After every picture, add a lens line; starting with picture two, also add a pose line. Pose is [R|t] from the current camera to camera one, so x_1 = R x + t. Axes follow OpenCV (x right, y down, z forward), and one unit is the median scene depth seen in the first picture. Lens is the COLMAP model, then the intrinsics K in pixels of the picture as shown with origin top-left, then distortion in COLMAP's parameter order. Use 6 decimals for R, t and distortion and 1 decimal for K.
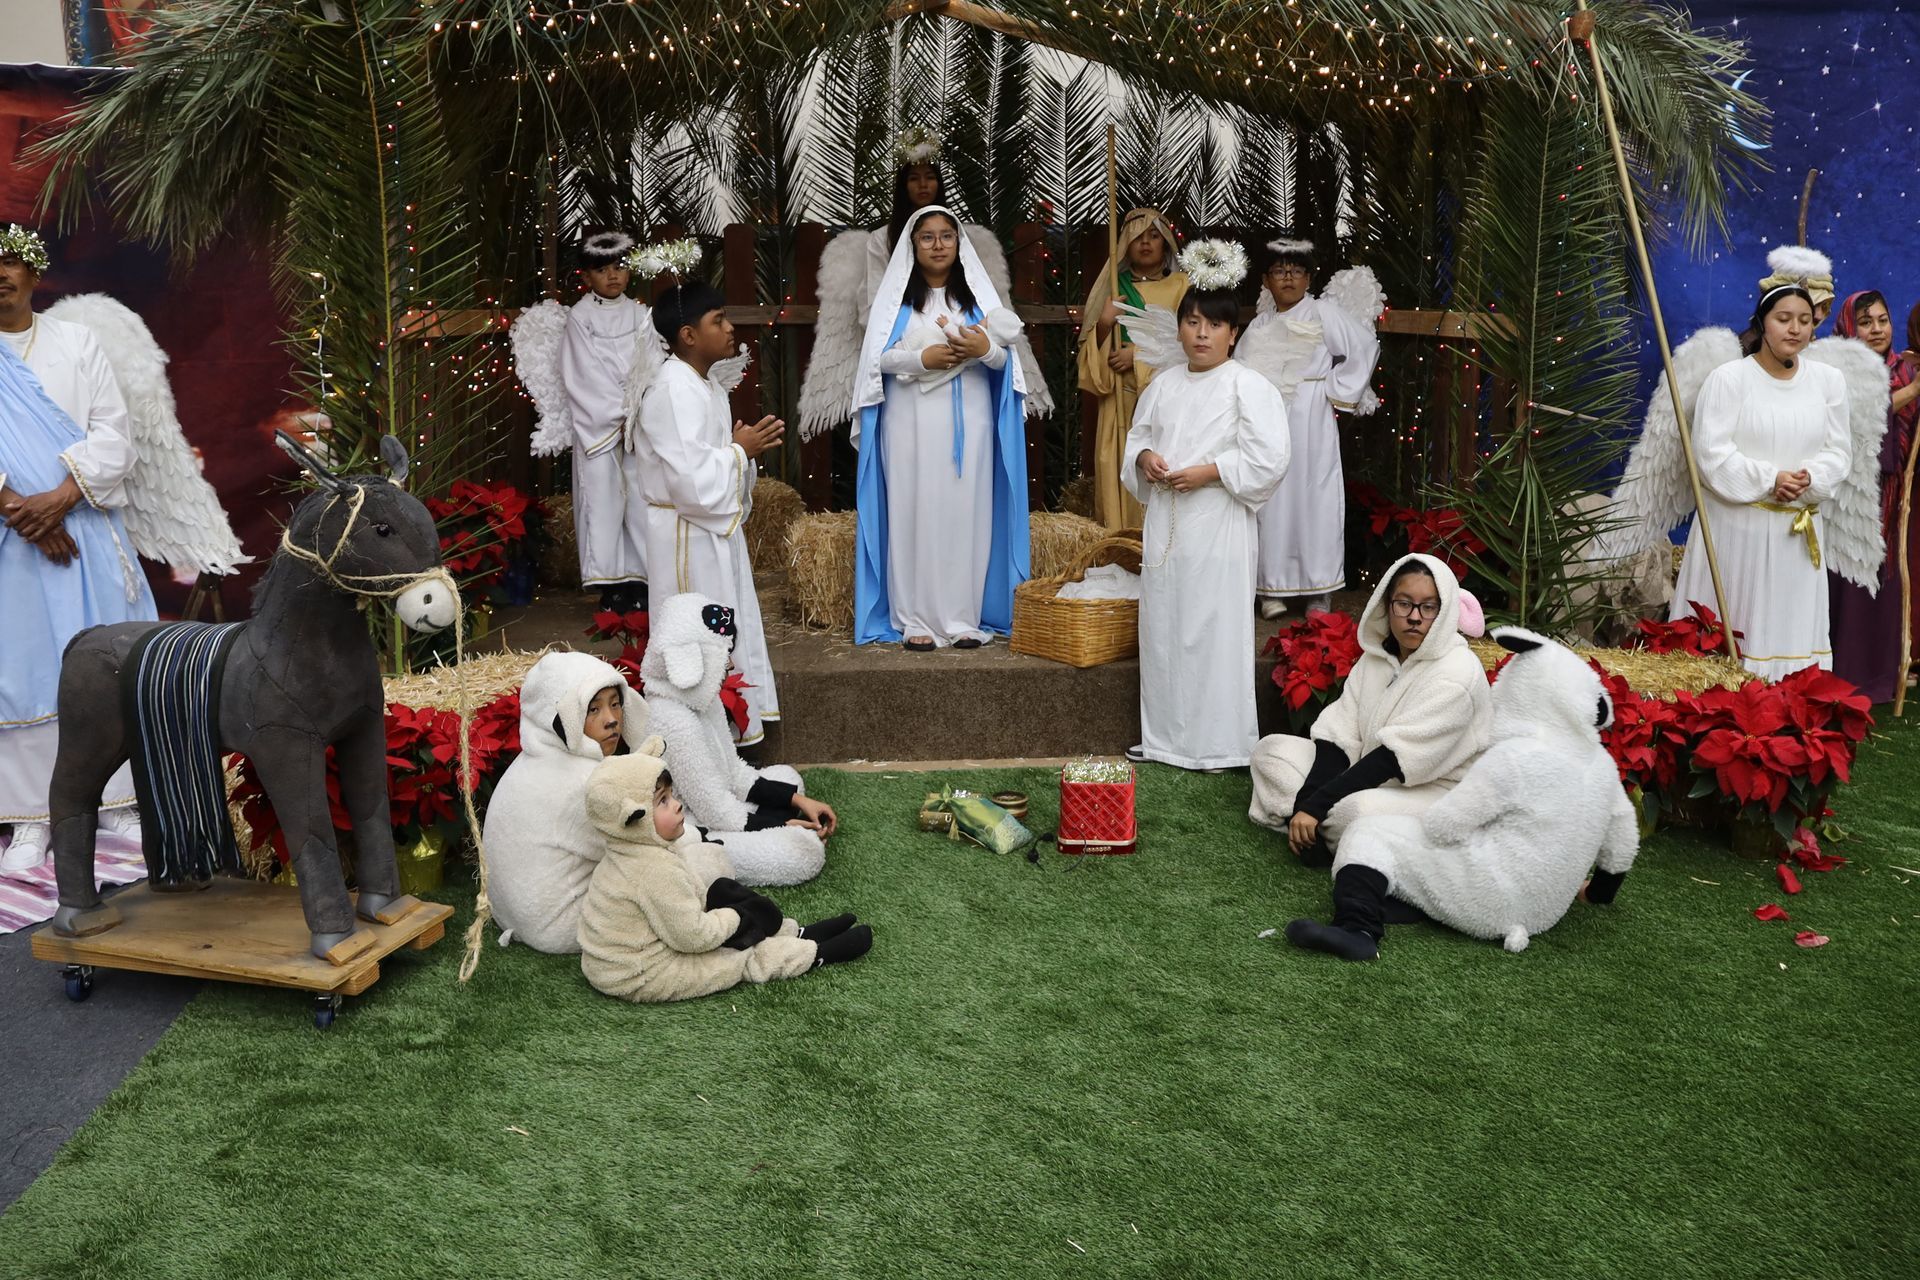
lens RADIAL K [[1643.6, 0, 1021.5], [0, 1643.6, 637.7], [0, 0, 1]] dist [-0.166410, 0.127966]
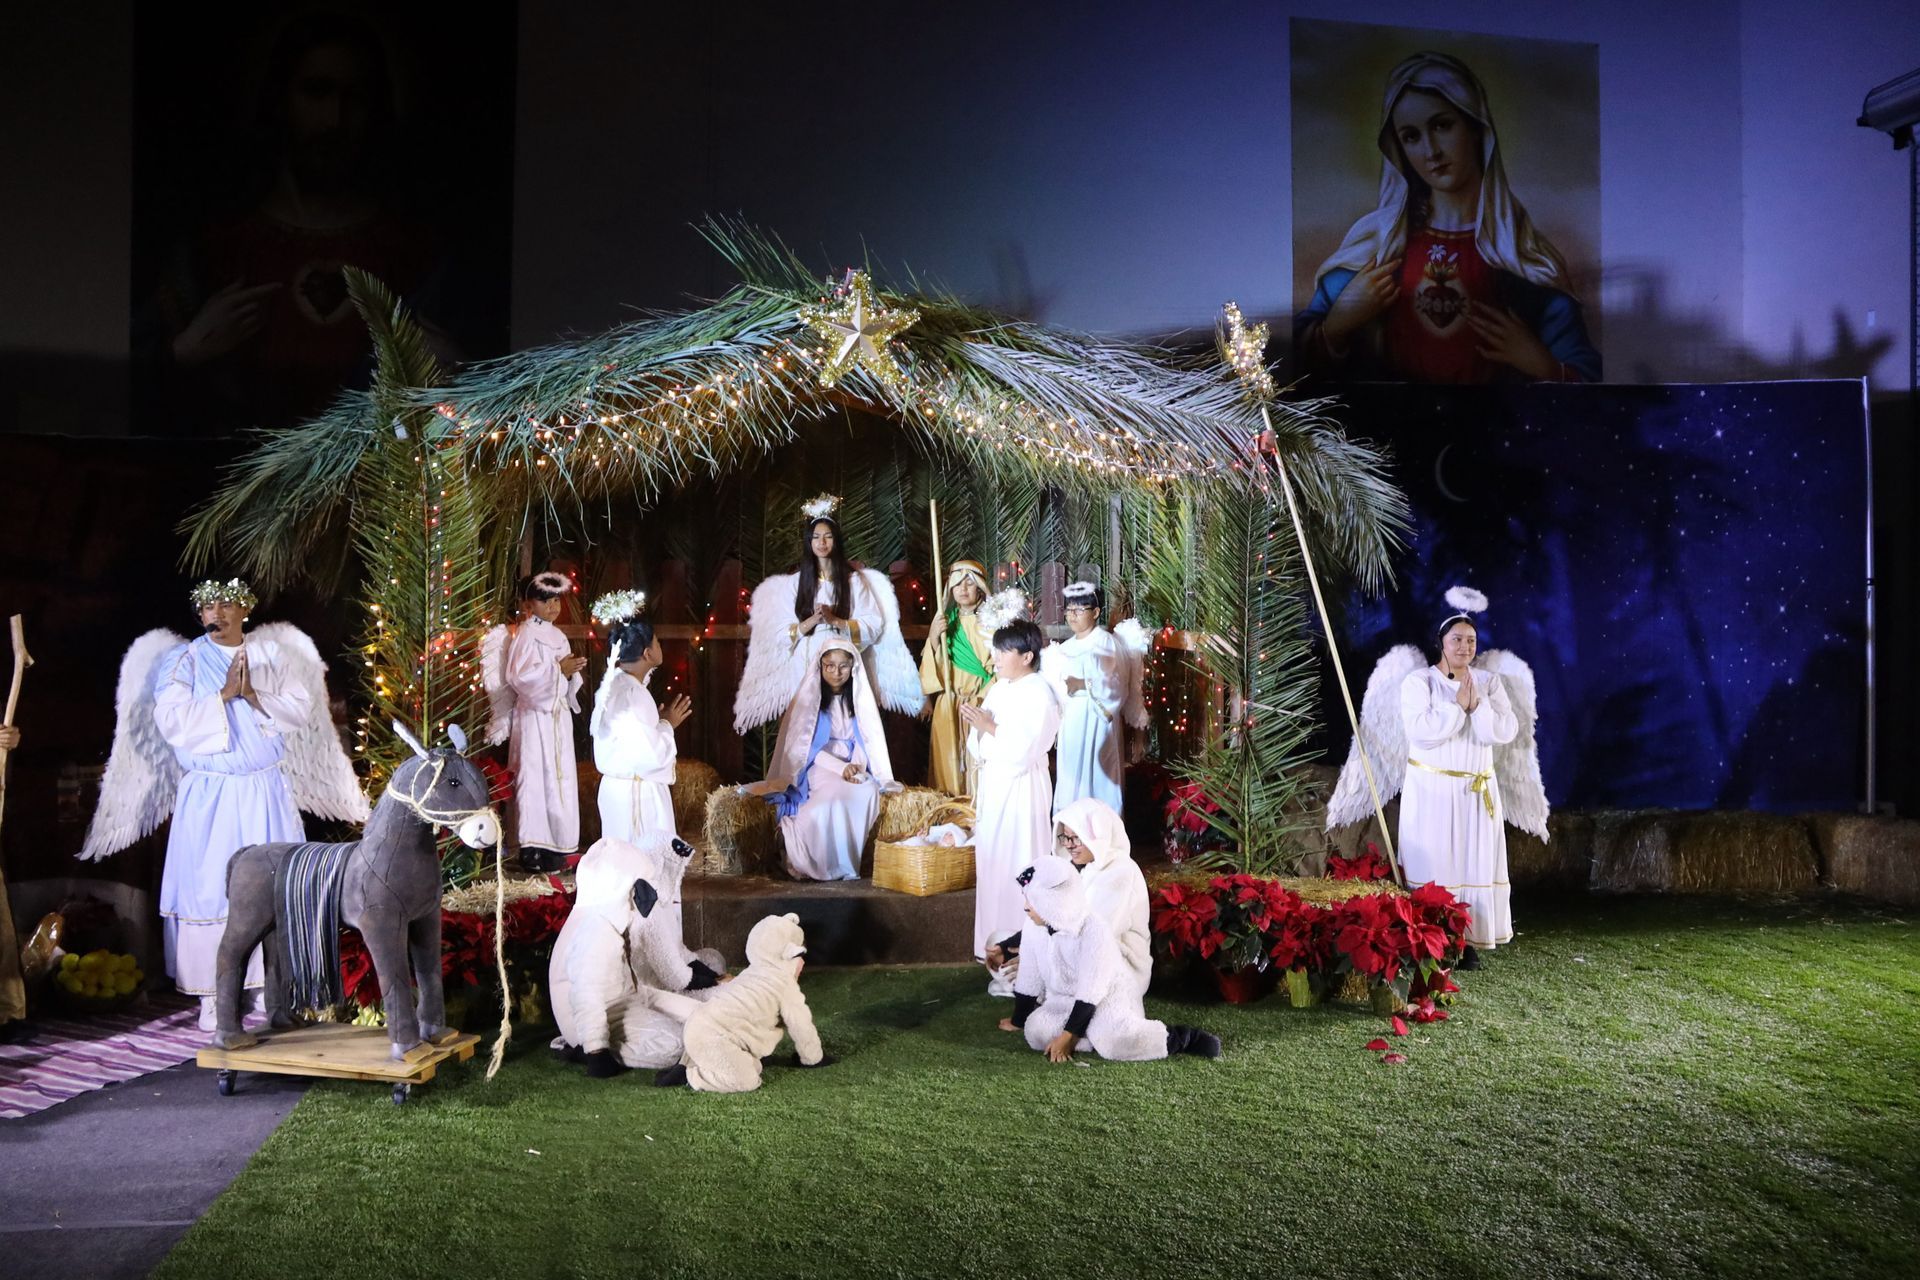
lens RADIAL K [[1613.5, 0, 1005.0], [0, 1613.5, 654.0], [0, 0, 1]] dist [-0.180187, 0.139066]
pose [[0.999115, 0.002564, 0.041981, 0.054550], [0.004559, 0.985658, -0.168692, 0.049566], [-0.041811, 0.168734, 0.984774, -0.388746]]
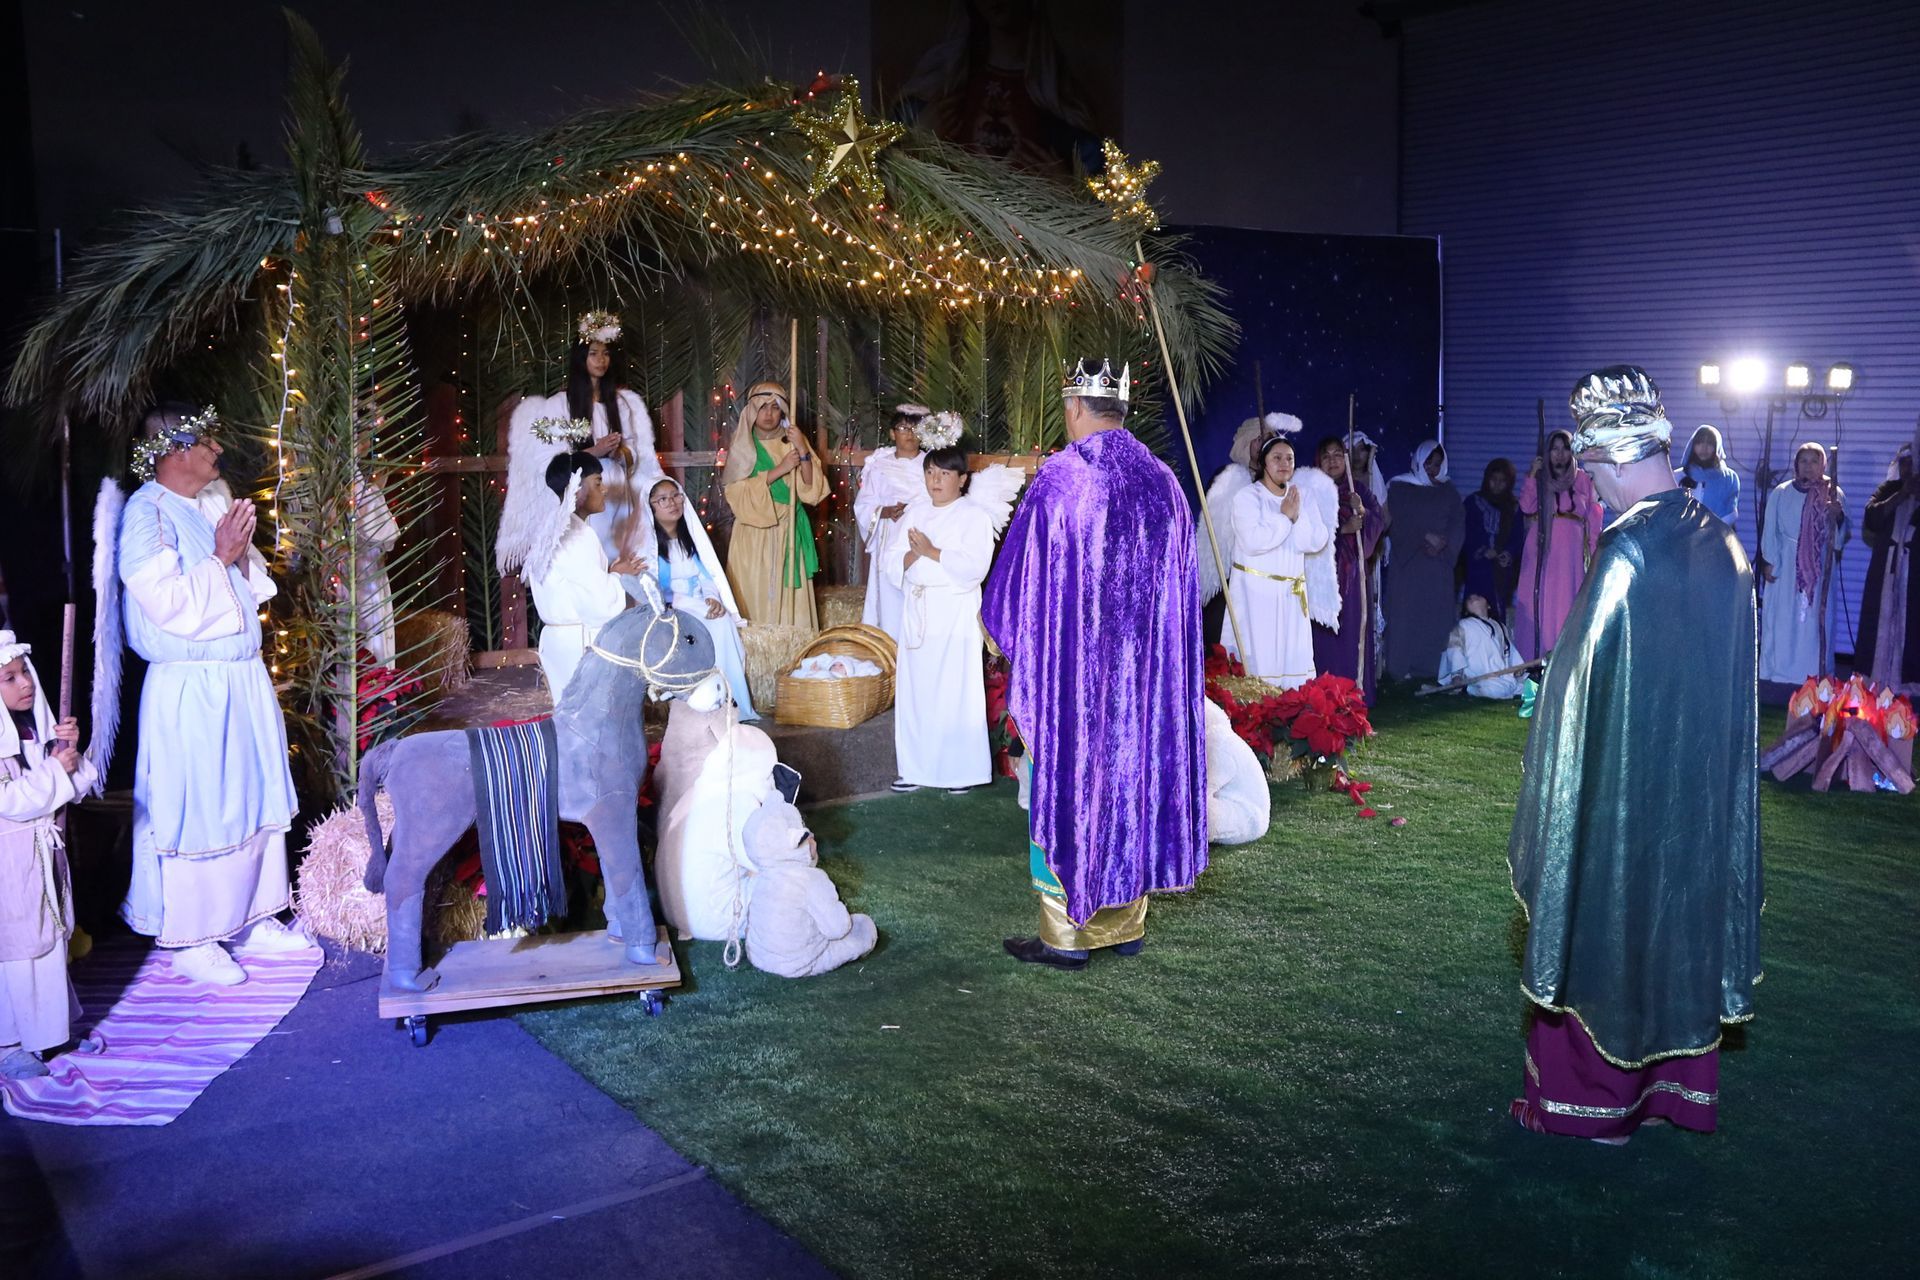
lens RADIAL K [[1613.5, 0, 1024.3], [0, 1613.5, 653.2], [0, 0, 1]] dist [-0.180187, 0.139066]
pose [[0.840643, -0.075967, 0.536235, -0.618733], [0.107834, 0.993767, -0.028263, 0.008440], [-0.530745, 0.081584, 0.843596, -0.201496]]
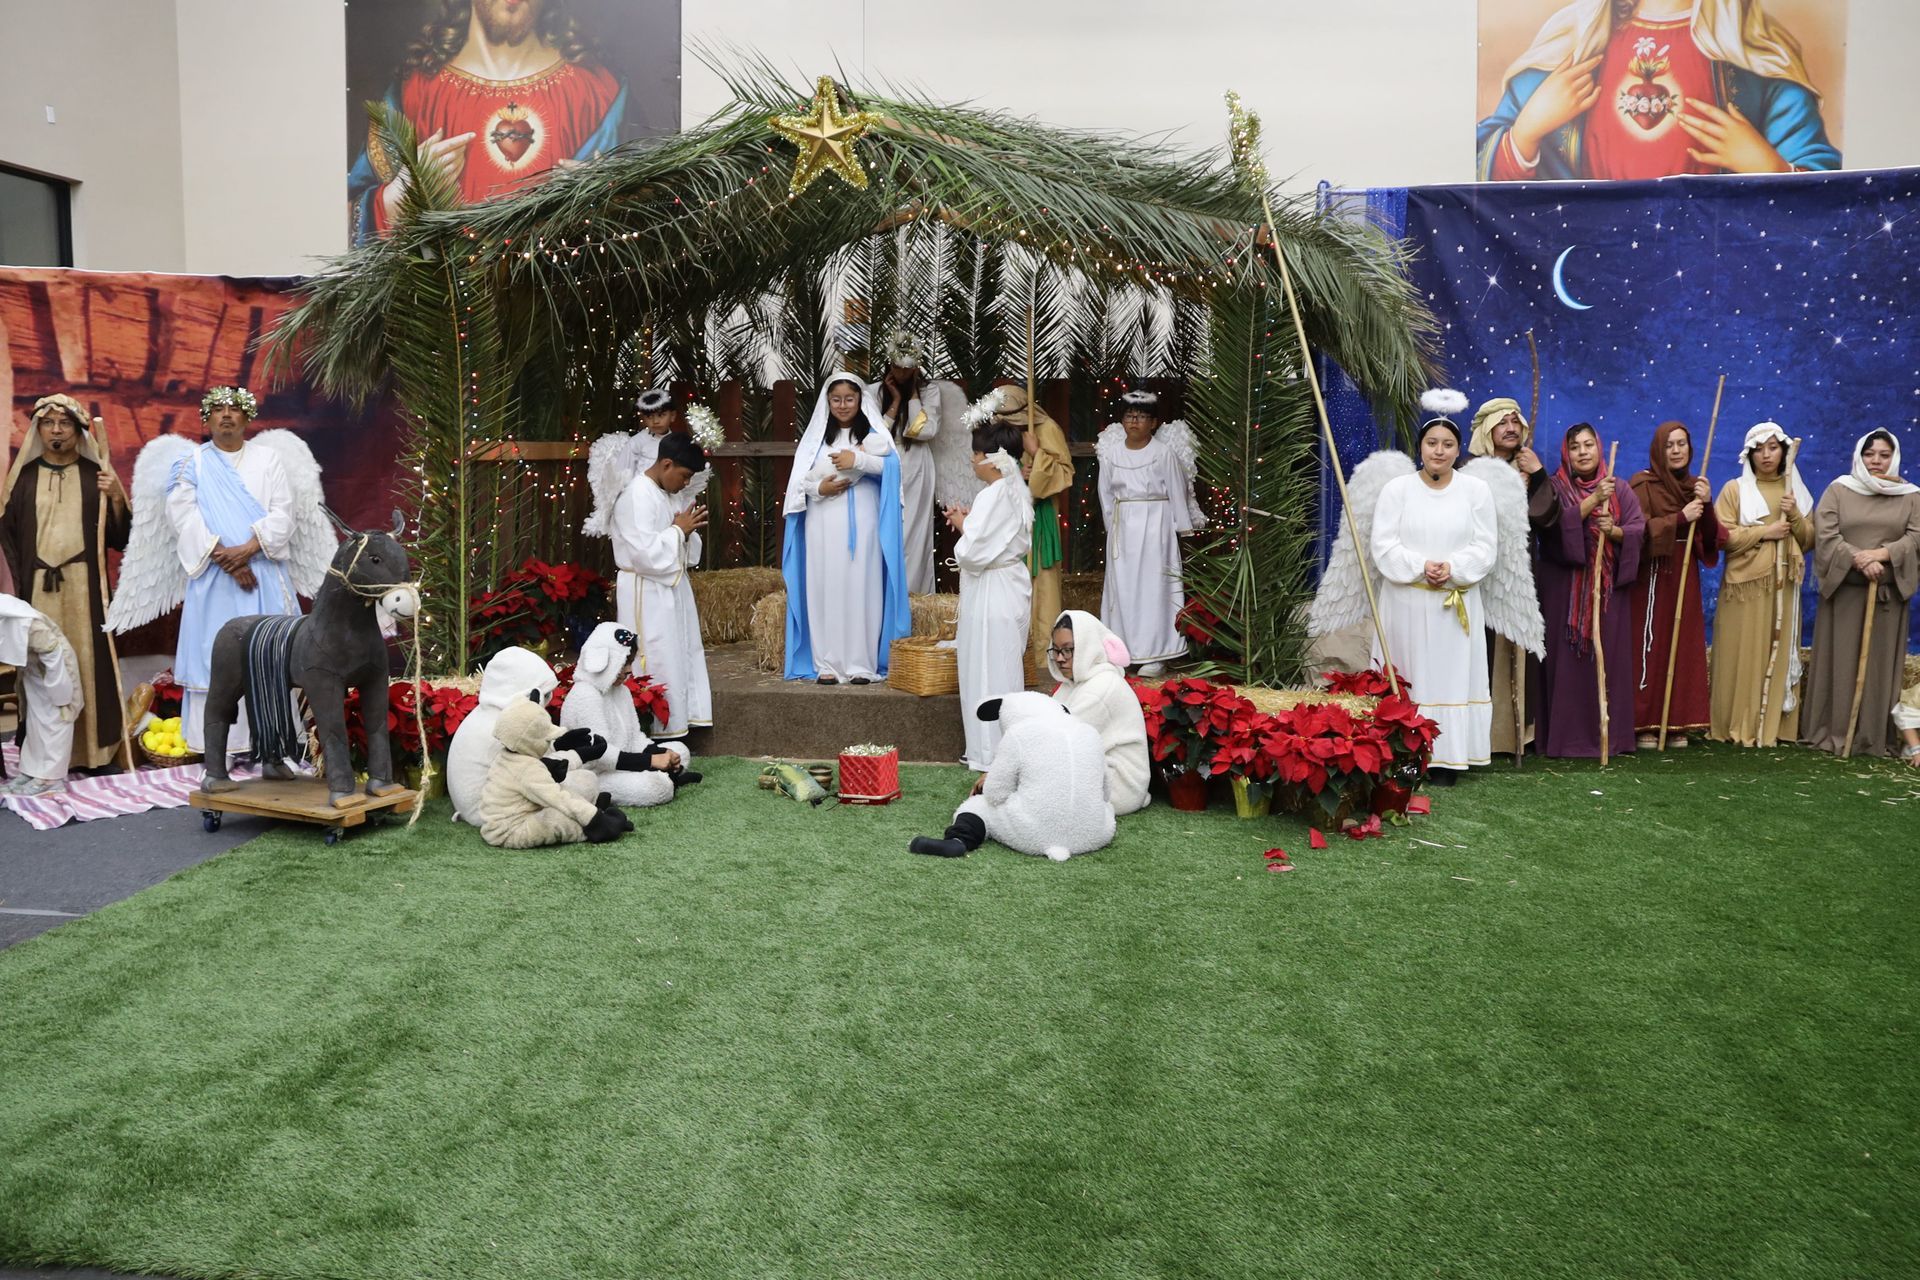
lens RADIAL K [[1613.5, 0, 979.2], [0, 1613.5, 662.3], [0, 0, 1]] dist [-0.180187, 0.139066]
pose [[0.979944, 0.026653, -0.197481, 0.395339], [-0.040530, 0.996959, -0.066564, 0.088103], [0.195106, 0.073233, 0.978044, -0.371082]]
